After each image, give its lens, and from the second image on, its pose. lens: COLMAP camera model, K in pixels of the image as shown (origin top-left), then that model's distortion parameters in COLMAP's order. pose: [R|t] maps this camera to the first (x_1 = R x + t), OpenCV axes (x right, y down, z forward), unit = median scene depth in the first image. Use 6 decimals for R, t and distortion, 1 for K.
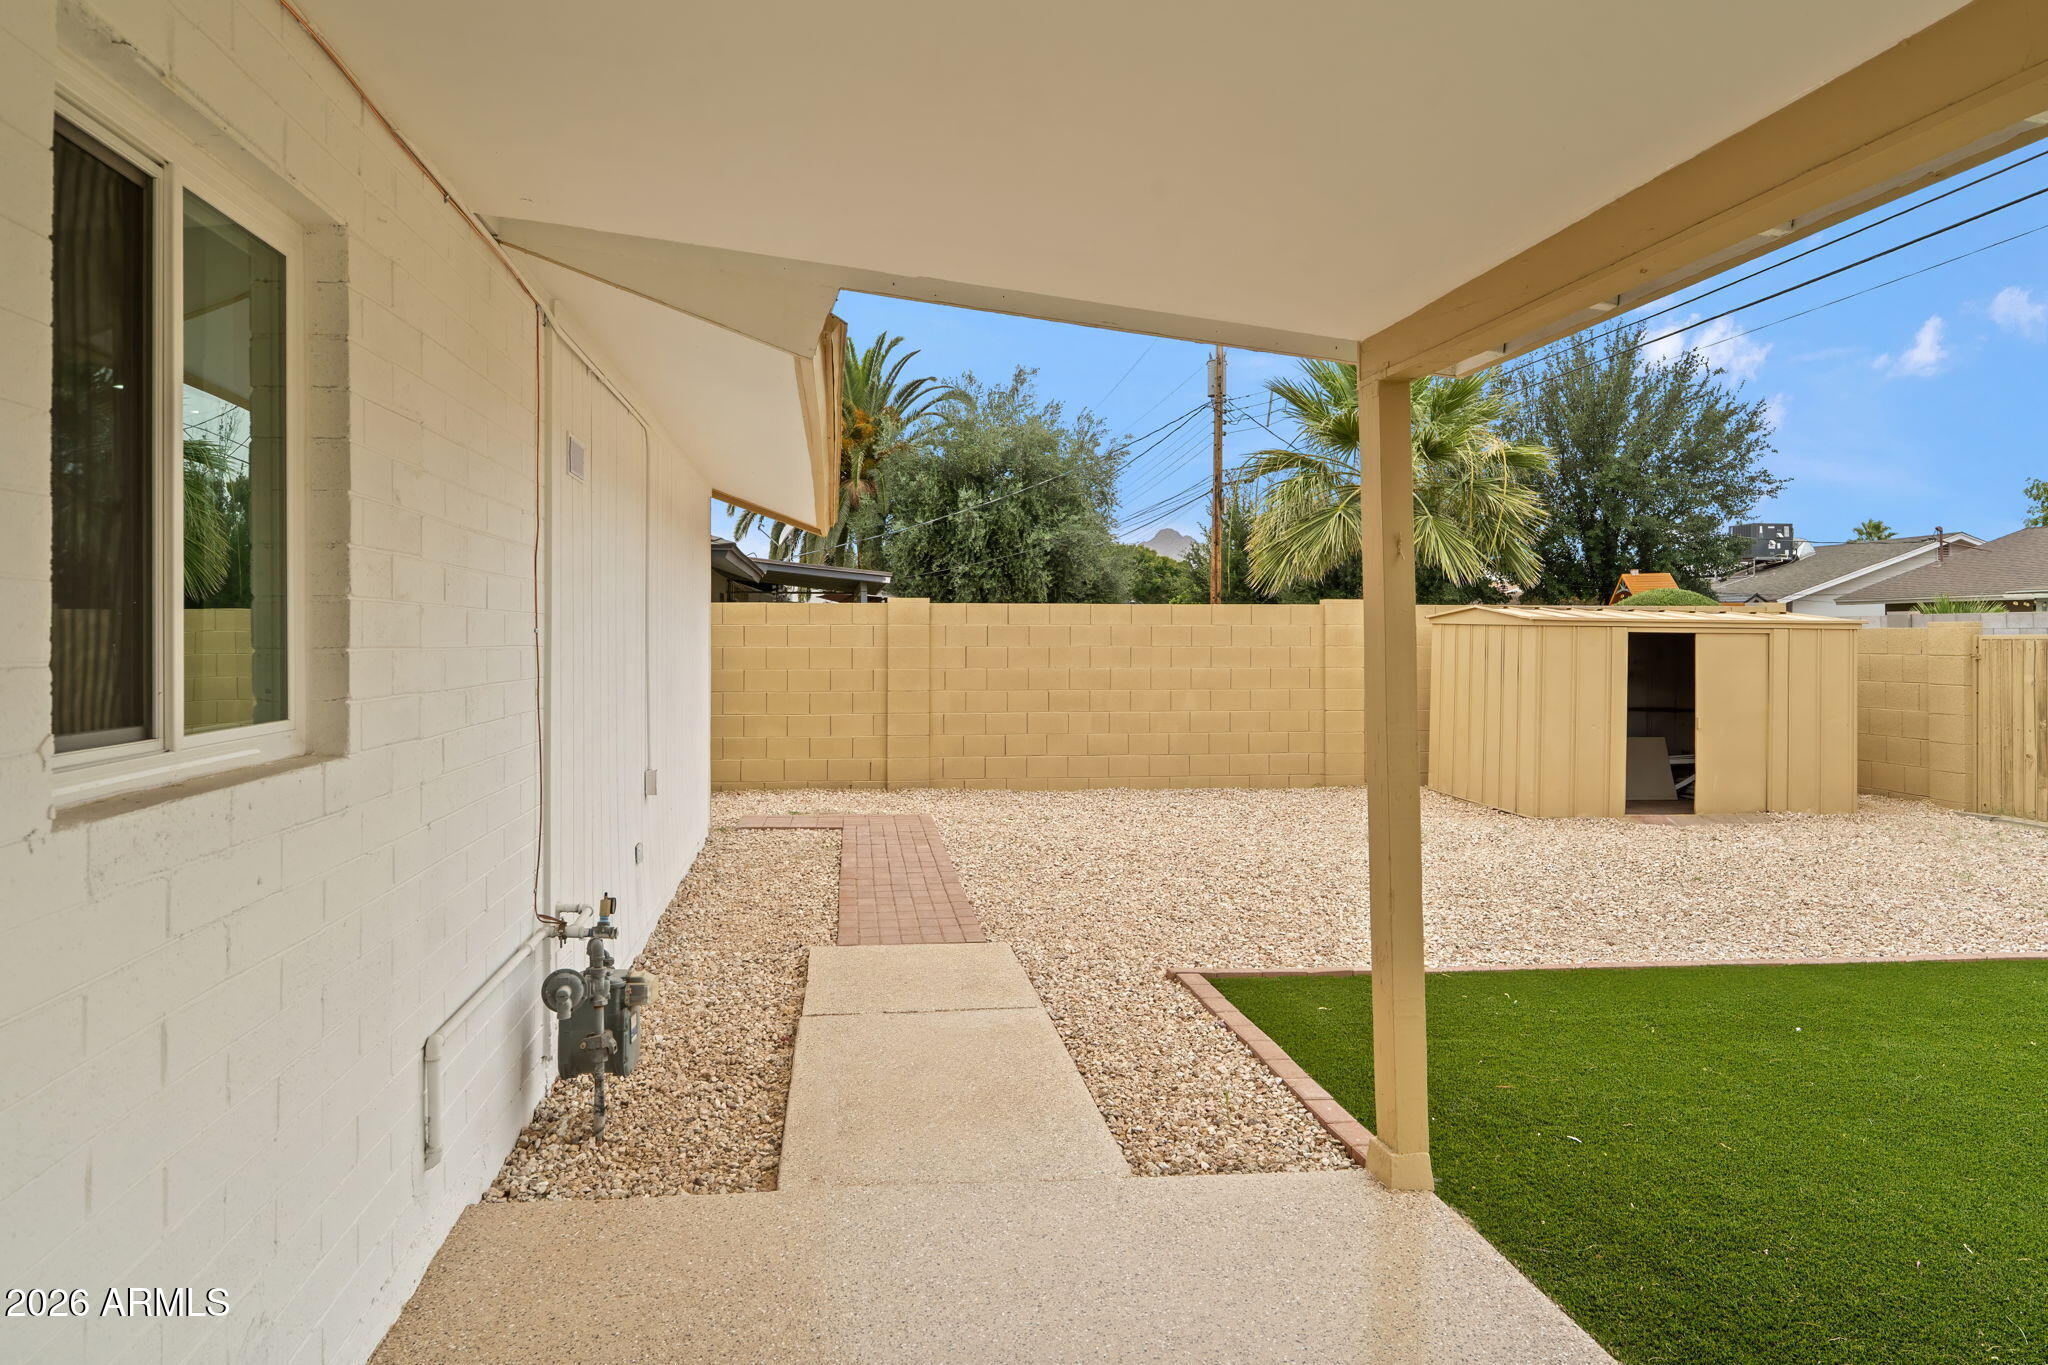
lens RADIAL K [[1407.2, 0, 1029.3], [0, 1407.2, 647.4], [0, 0, 1]] dist [-0.000873, 0.000119]
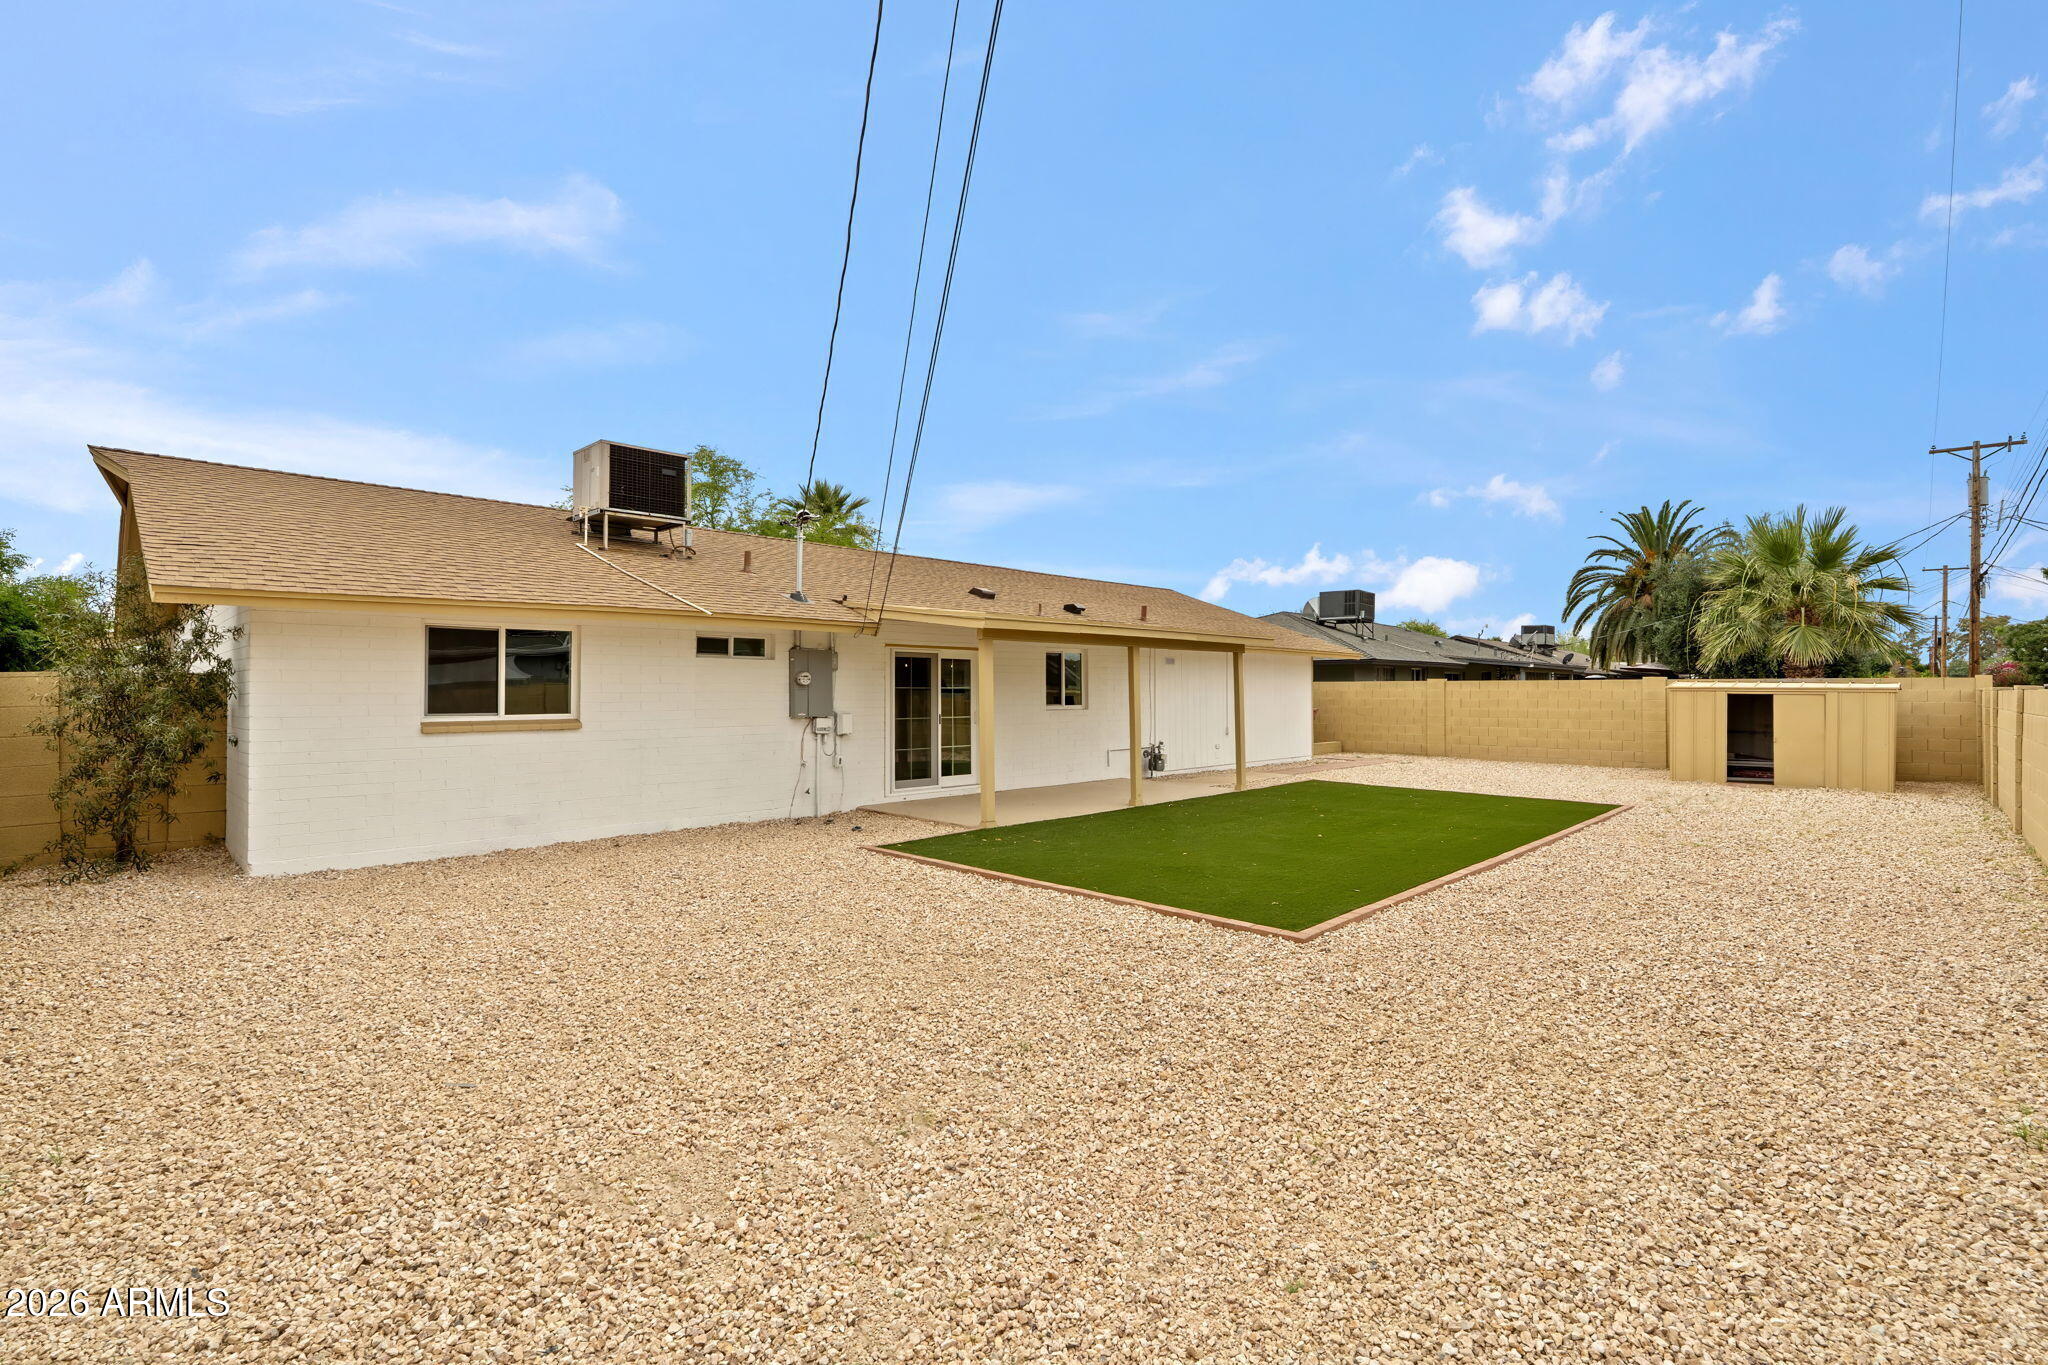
lens RADIAL K [[923.3, 0, 1021.8], [0, 923.3, 681.9], [0, 0, 1]] dist [-0.003419, 0.000098]
pose [[0.608091, -0.007953, -0.793828, 0.299642], [-0.006293, 0.999870, -0.014837, -0.000483], [0.793842, 0.014018, 0.607962, -0.220601]]
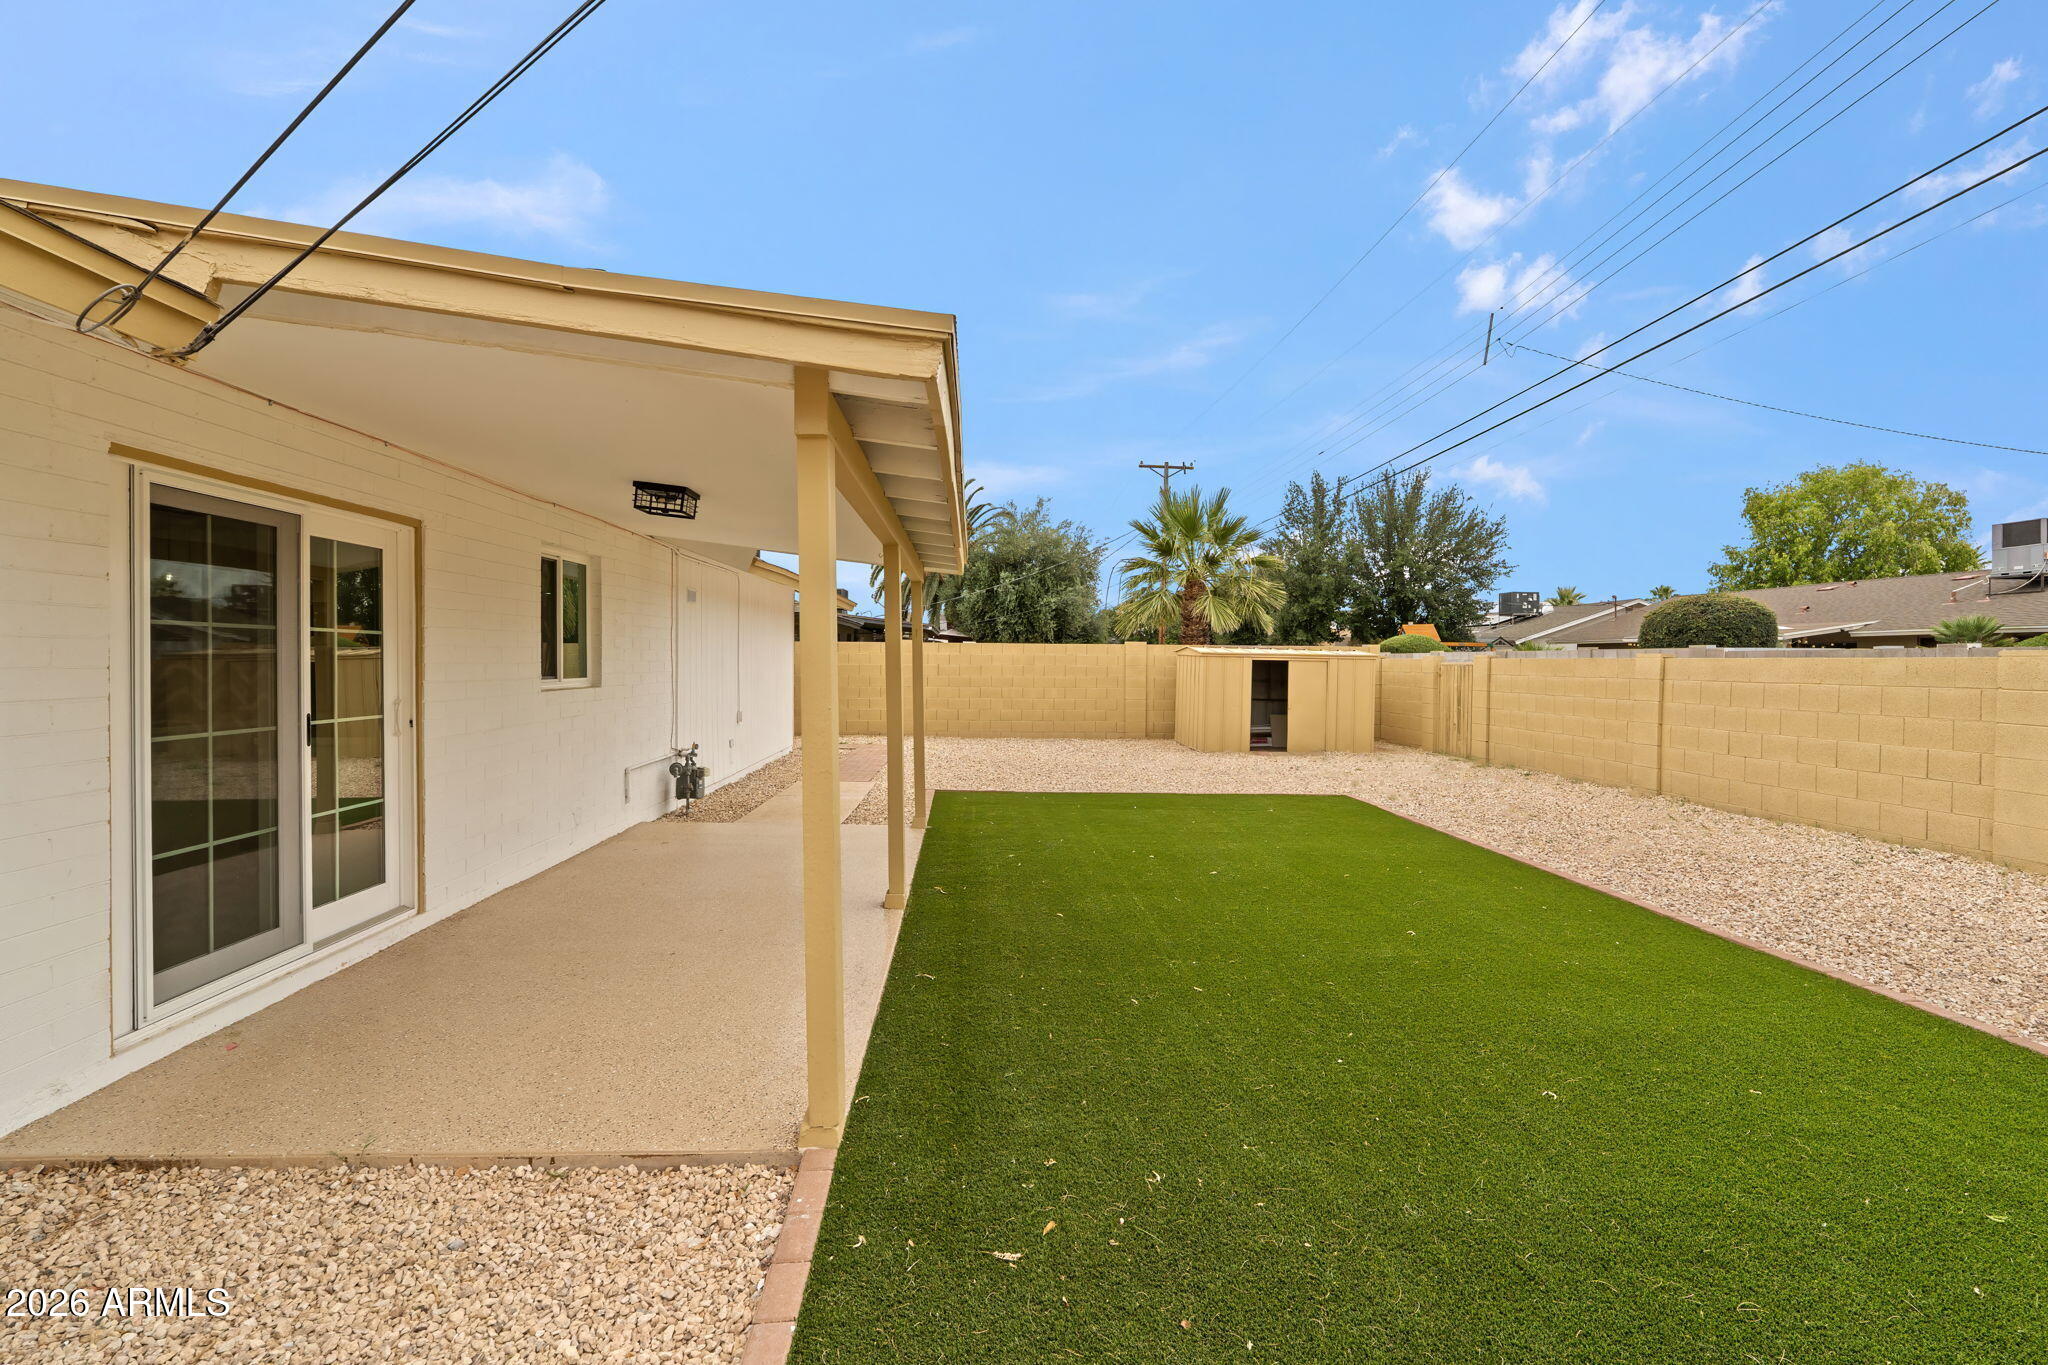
lens RADIAL K [[952.2, 0, 1026.5], [0, 952.2, 684.6], [0, 0, 1]] dist [-0.000863, -0.000639]
pose [[0.996554, 0.009967, -0.082351, 0.075341], [-0.008488, 0.999797, 0.018284, 0.000788], [0.082516, -0.017522, 0.996436, -0.127798]]
